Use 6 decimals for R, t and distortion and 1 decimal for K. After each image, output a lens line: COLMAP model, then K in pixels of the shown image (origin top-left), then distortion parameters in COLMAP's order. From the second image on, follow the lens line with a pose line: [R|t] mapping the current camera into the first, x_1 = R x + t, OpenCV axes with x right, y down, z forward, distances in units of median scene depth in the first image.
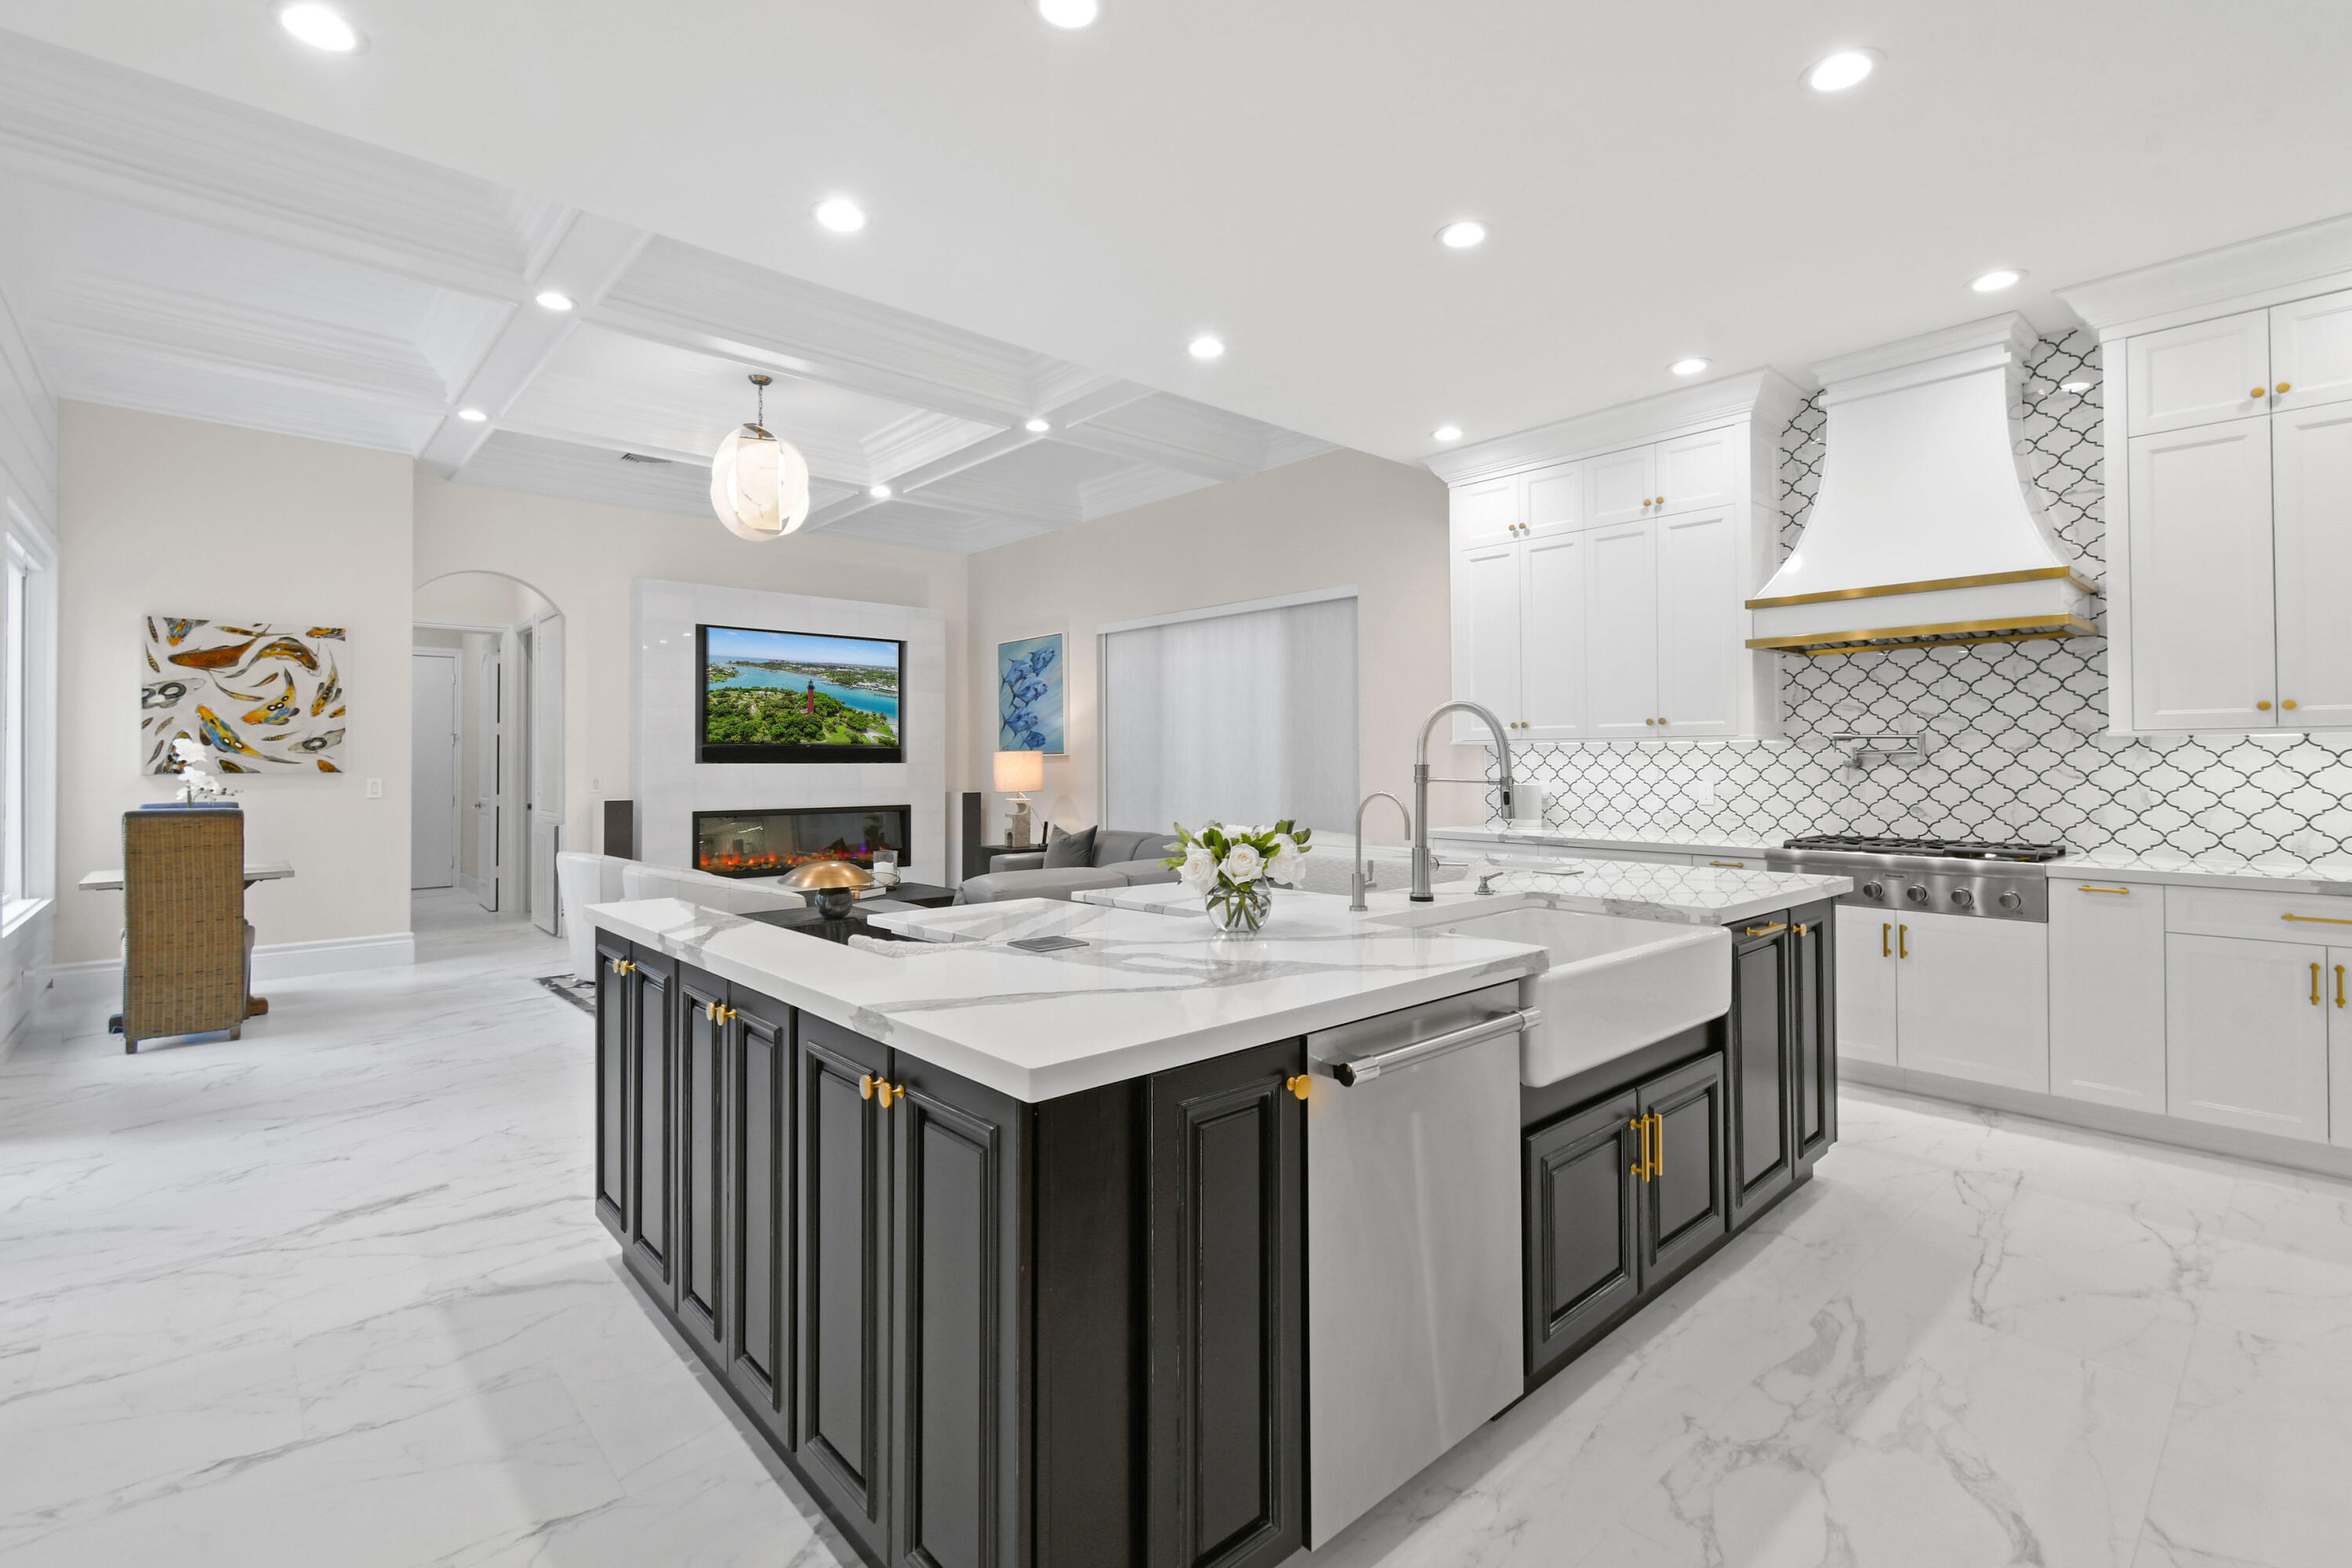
lens RADIAL K [[1048.9, 0, 1178.3], [0, 1048.9, 752.6], [0, 0, 1]] dist [0.001031, -0.000544]
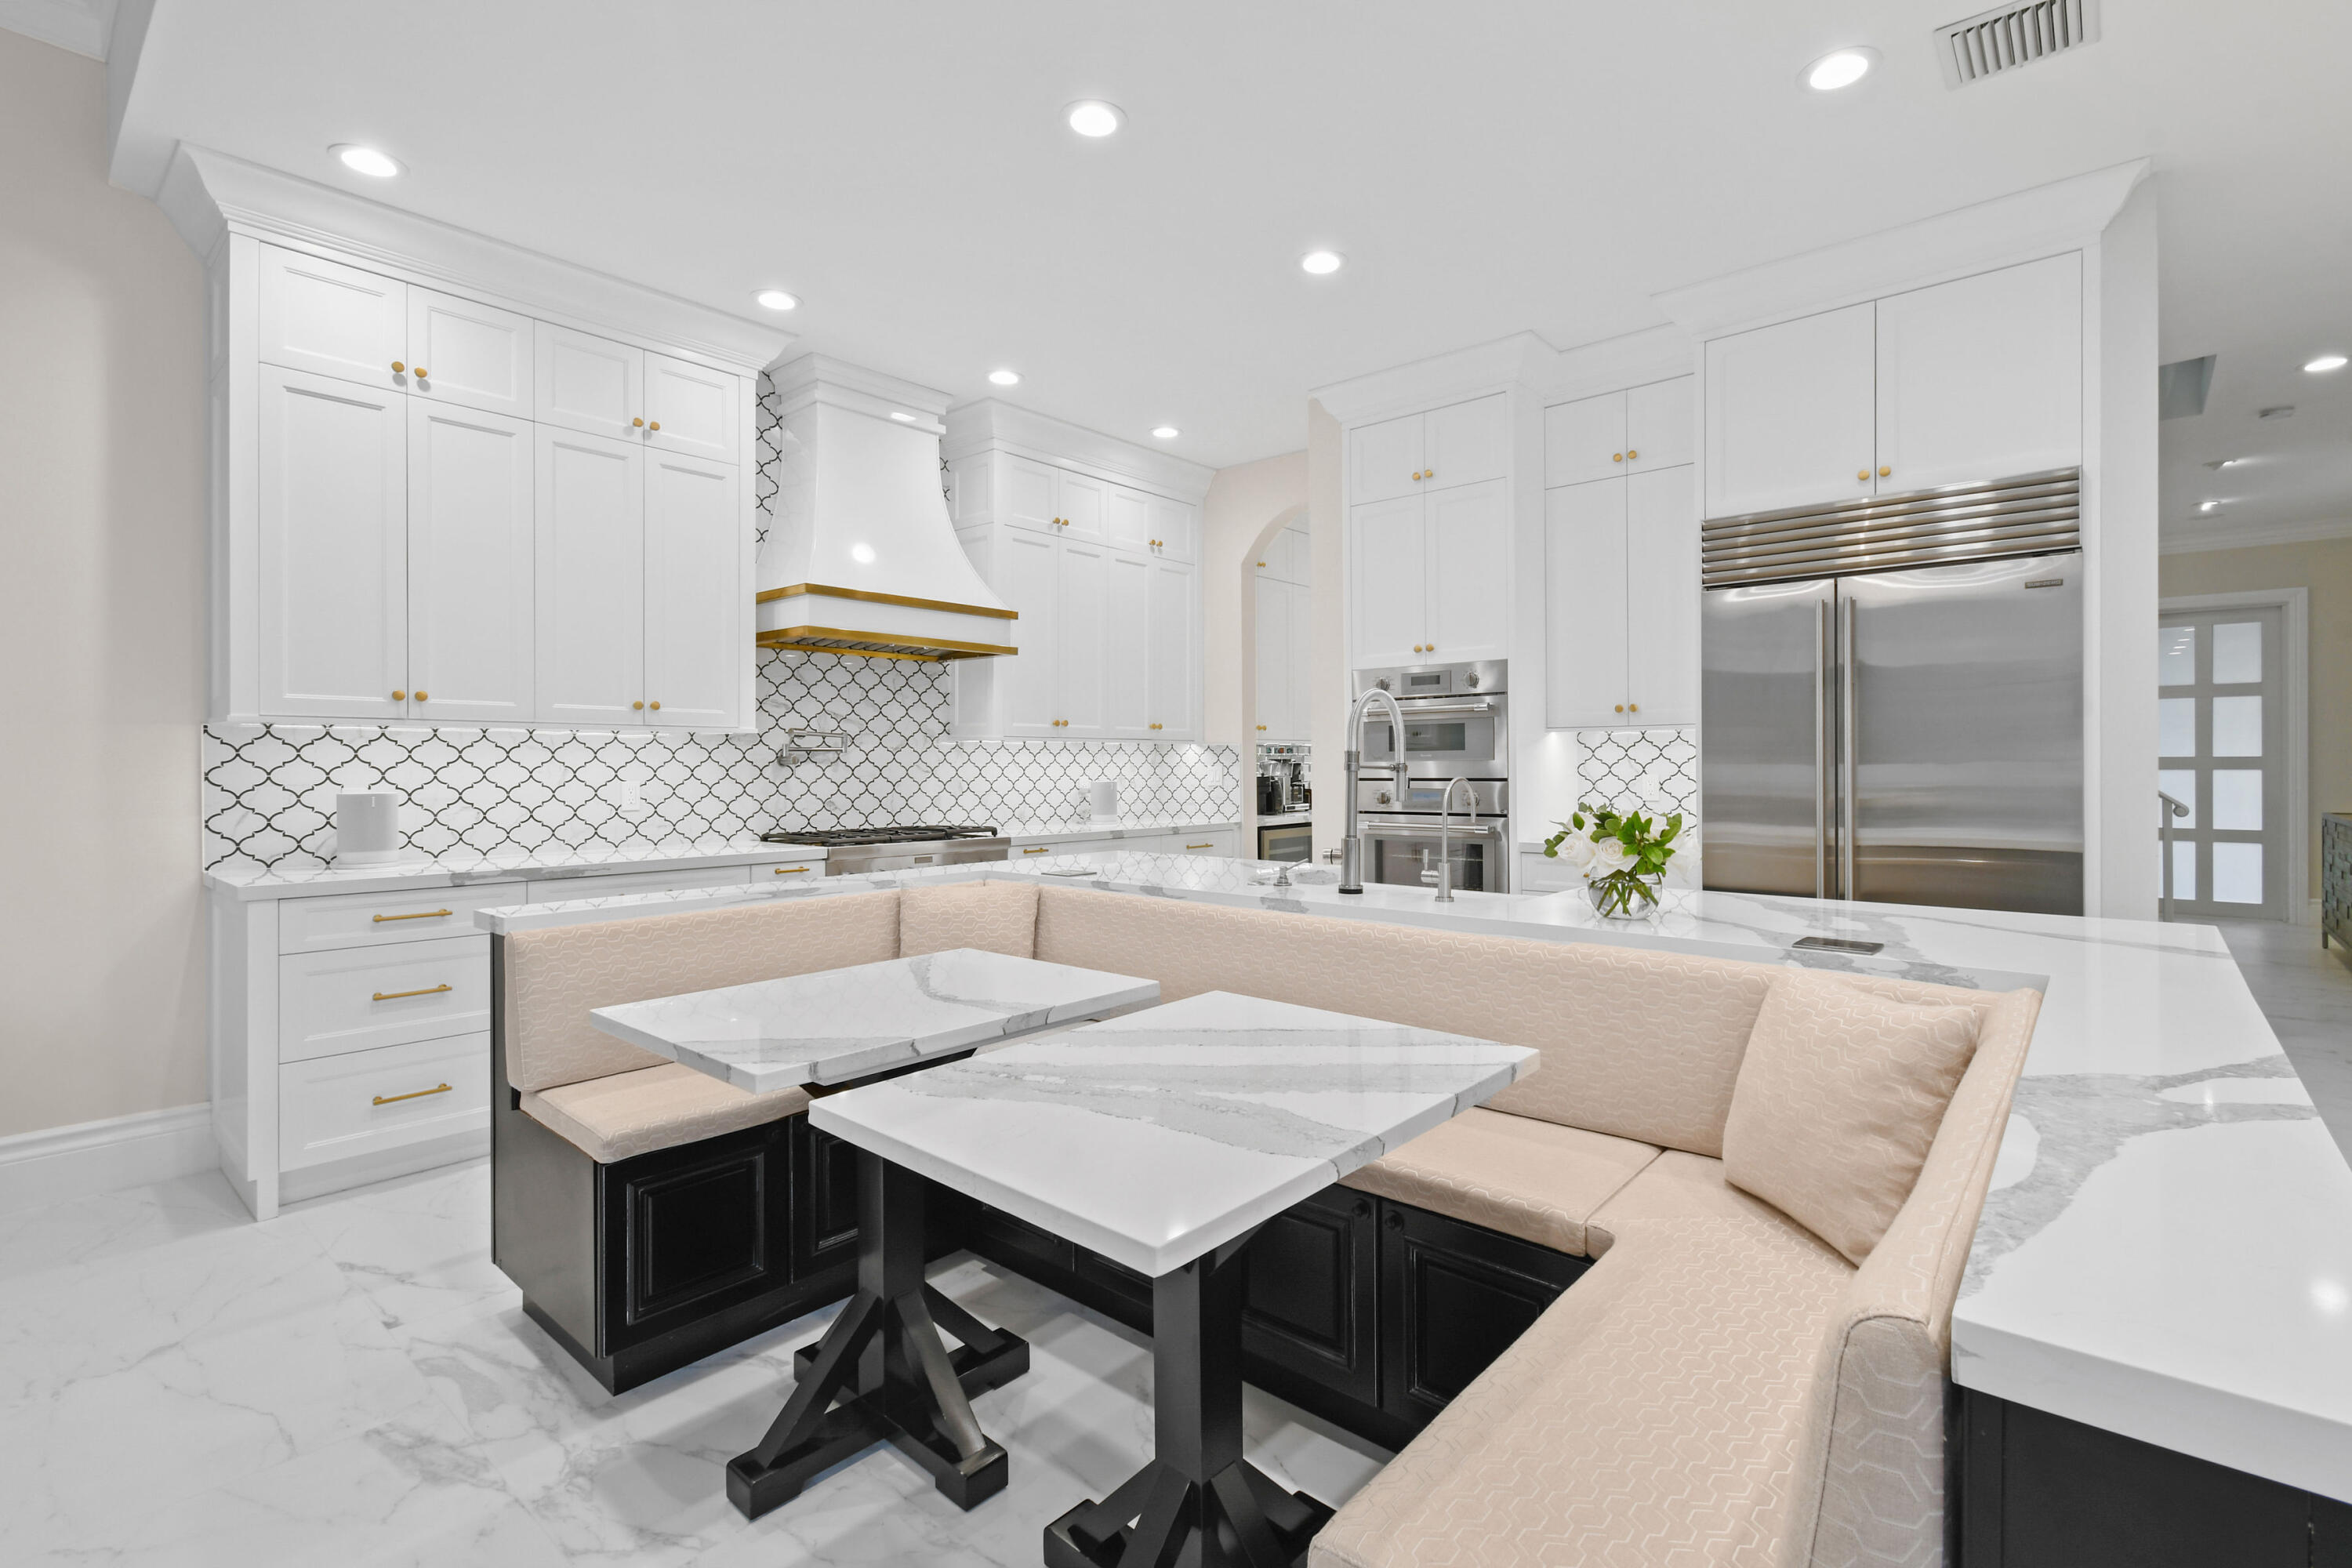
lens RADIAL K [[1066.4, 0, 1233.8], [0, 1066.4, 756.8], [0, 0, 1]] dist [0.015948, -0.000013]
pose [[-0.139084, 0.003674, 0.990274, -0.317487], [-0.013401, 0.999895, -0.005592, 0.005254], [-0.990190, -0.014048, -0.139020, 0.538383]]
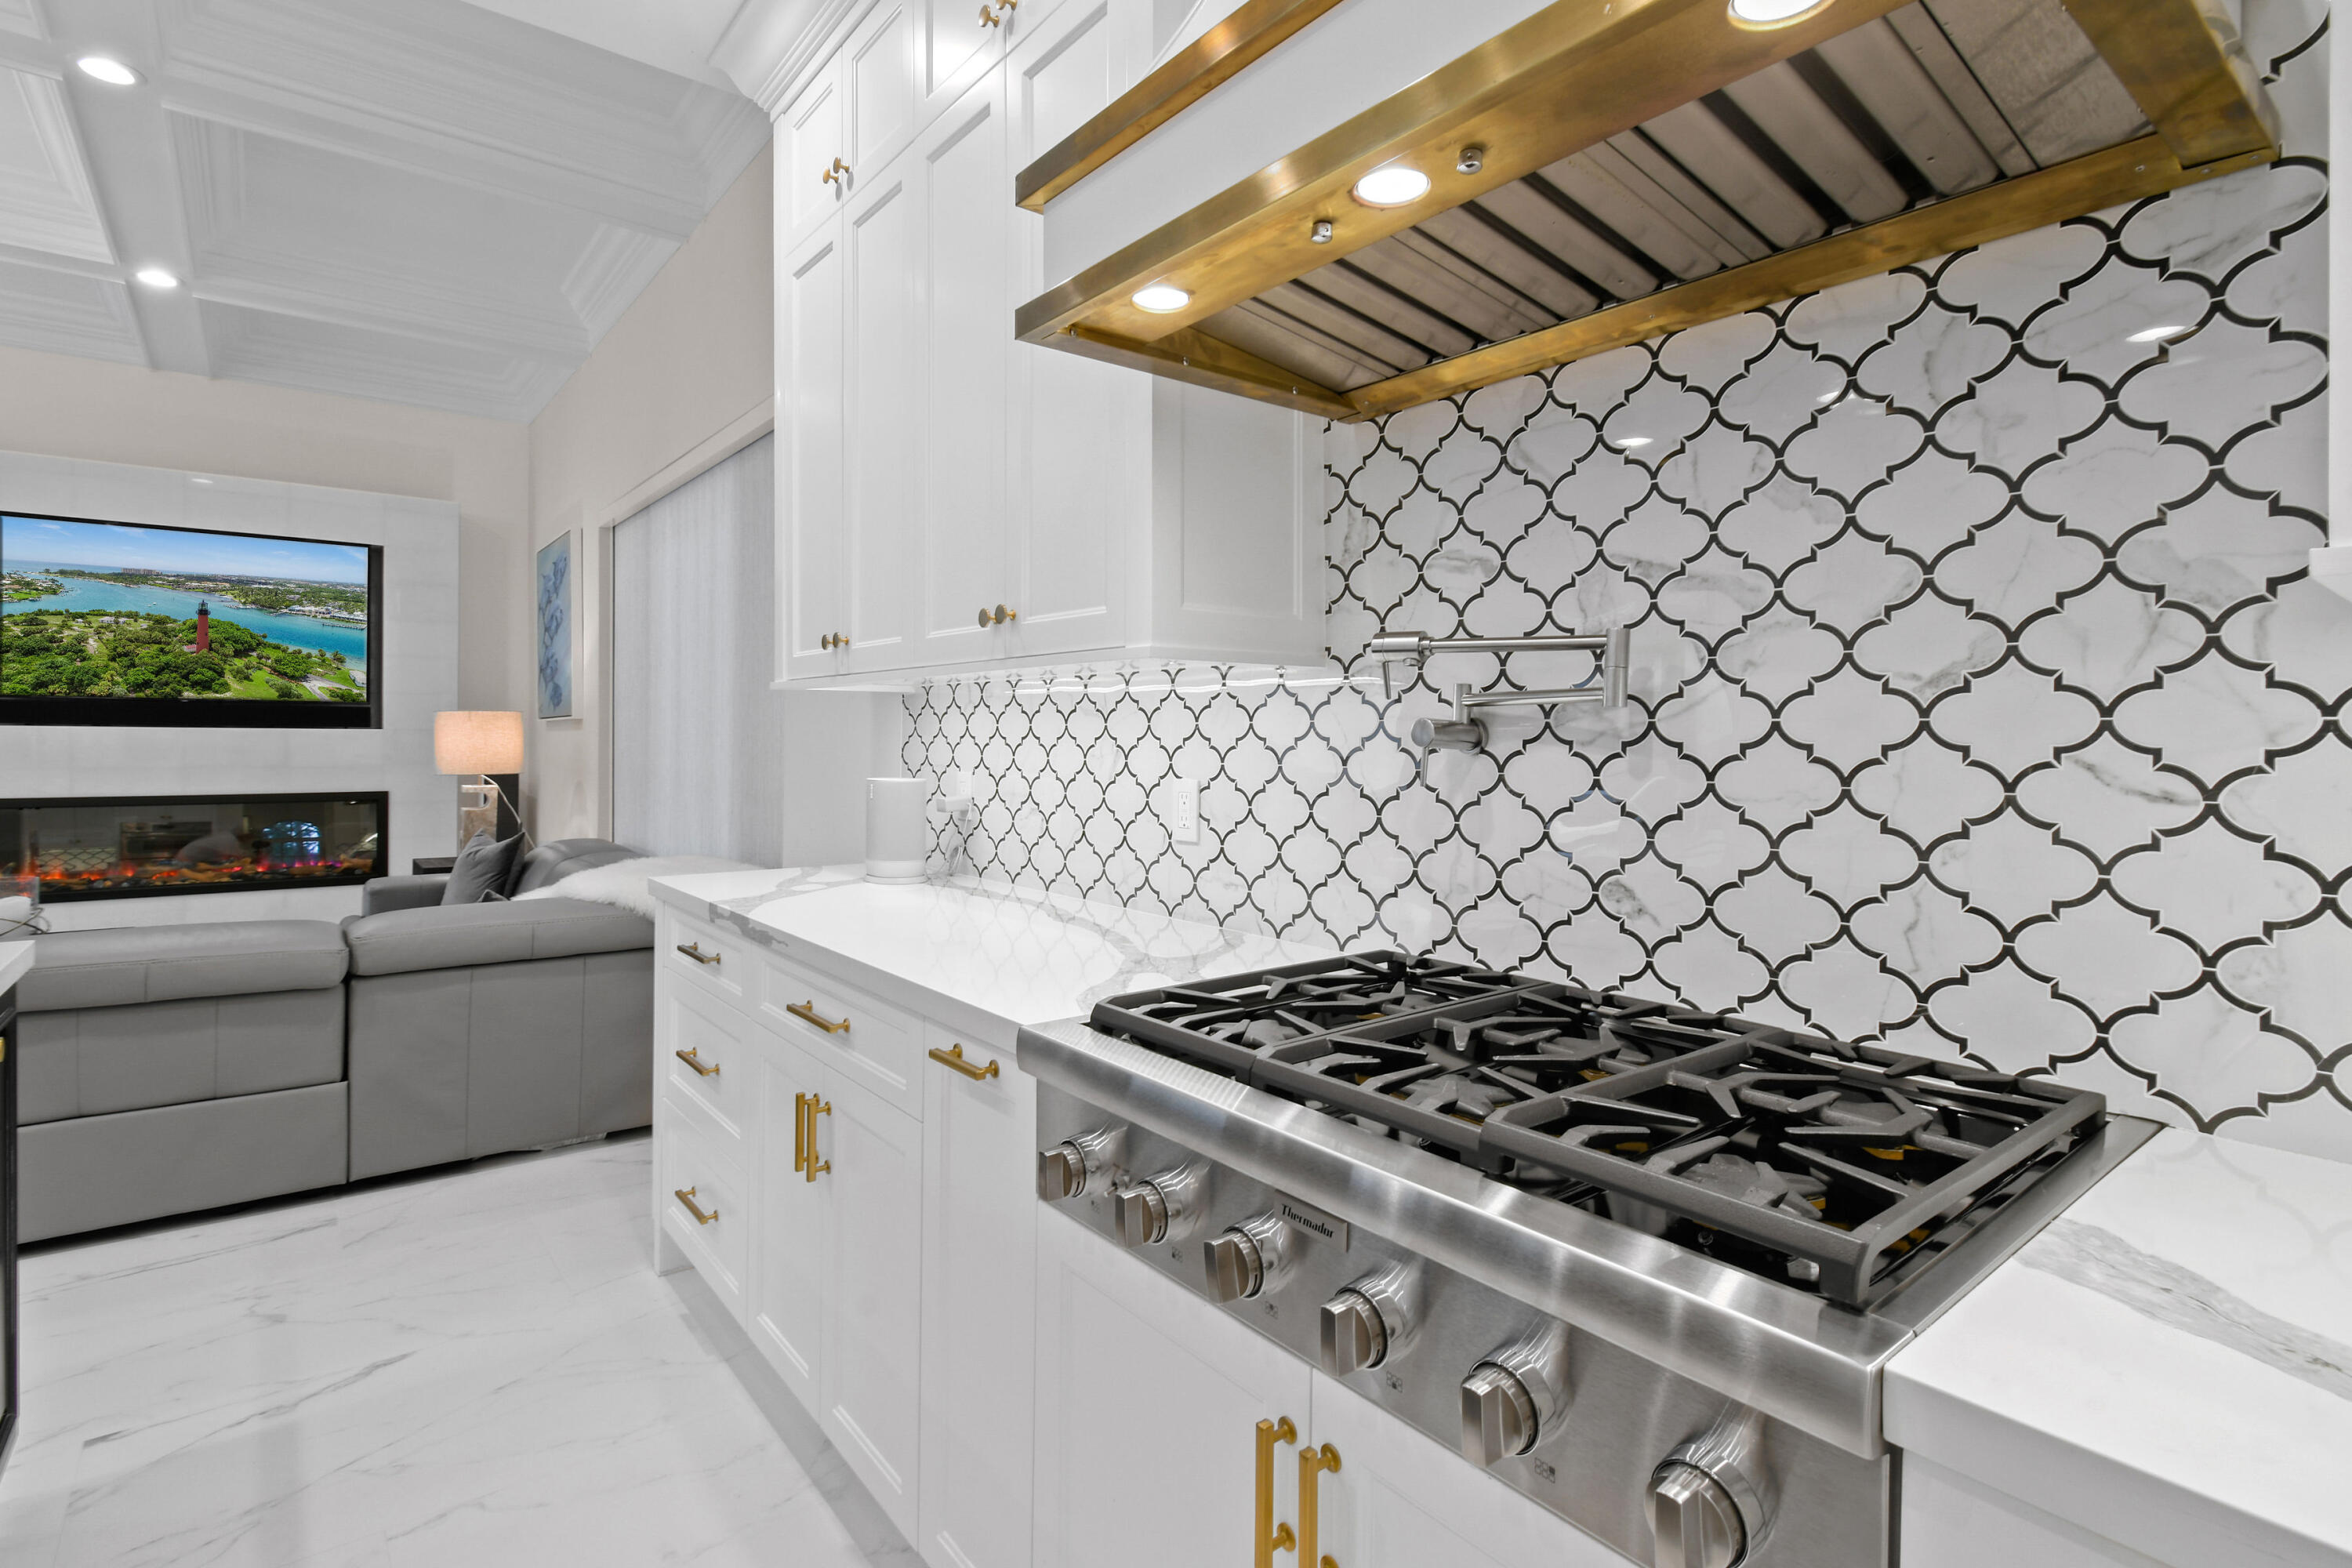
lens RADIAL K [[1164.7, 0, 1108.0], [0, 1164.7, 742.1], [0, 0, 1]] dist [-0.001436, -0.000036]
pose [[0.991857, 0.012734, -0.126718, 0.436291], [-0.011374, 0.999870, 0.011450, 0.007374], [0.126848, -0.009916, 0.991873, 0.475513]]
